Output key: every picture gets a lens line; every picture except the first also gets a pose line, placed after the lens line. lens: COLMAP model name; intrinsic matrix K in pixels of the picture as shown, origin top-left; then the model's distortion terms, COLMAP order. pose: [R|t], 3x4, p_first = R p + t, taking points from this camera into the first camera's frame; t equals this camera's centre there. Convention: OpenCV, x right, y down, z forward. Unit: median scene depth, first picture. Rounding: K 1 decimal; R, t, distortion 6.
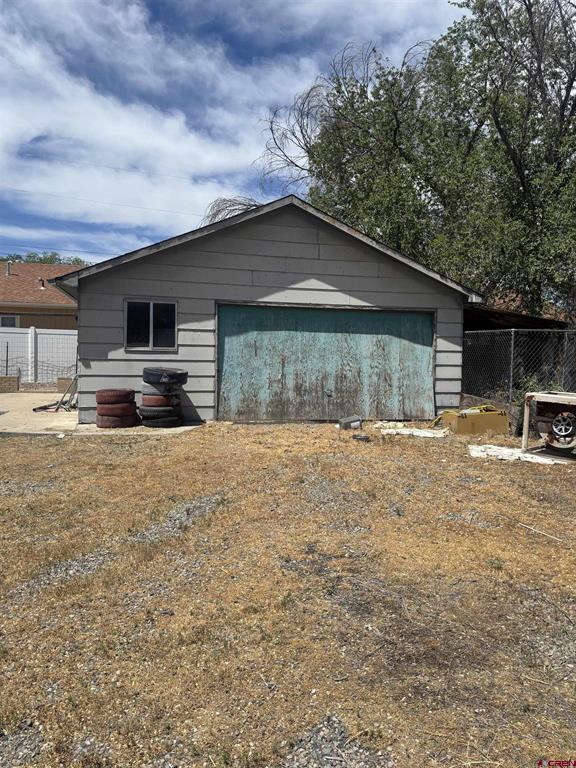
lens RADIAL K [[579.1, 0, 289.6], [0, 579.1, 384.3], [0, 0, 1]] dist [0.042108, -0.040505]
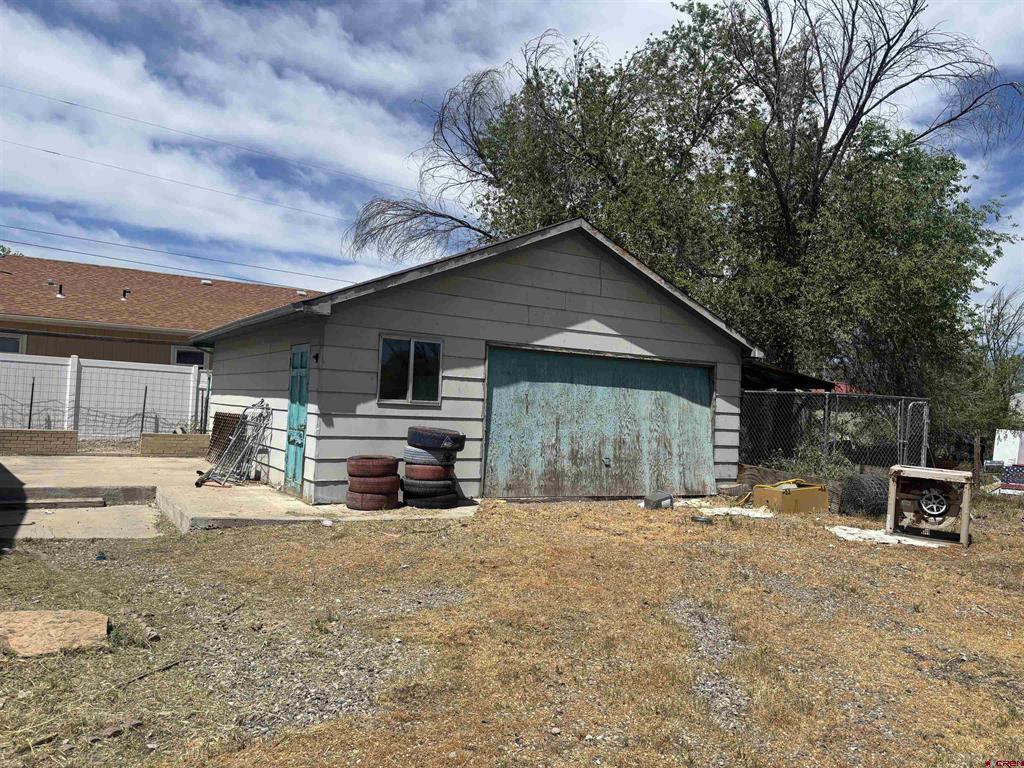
lens RADIAL K [[772.2, 0, 519.3], [0, 772.2, 375.5], [0, 0, 1]] dist [0.042108, -0.040505]
pose [[0.957381, 0.039078, 0.286171, -0.371118], [-0.014564, 0.996076, -0.087297, -0.009573], [-0.288459, 0.079409, 0.954194, 0.009365]]
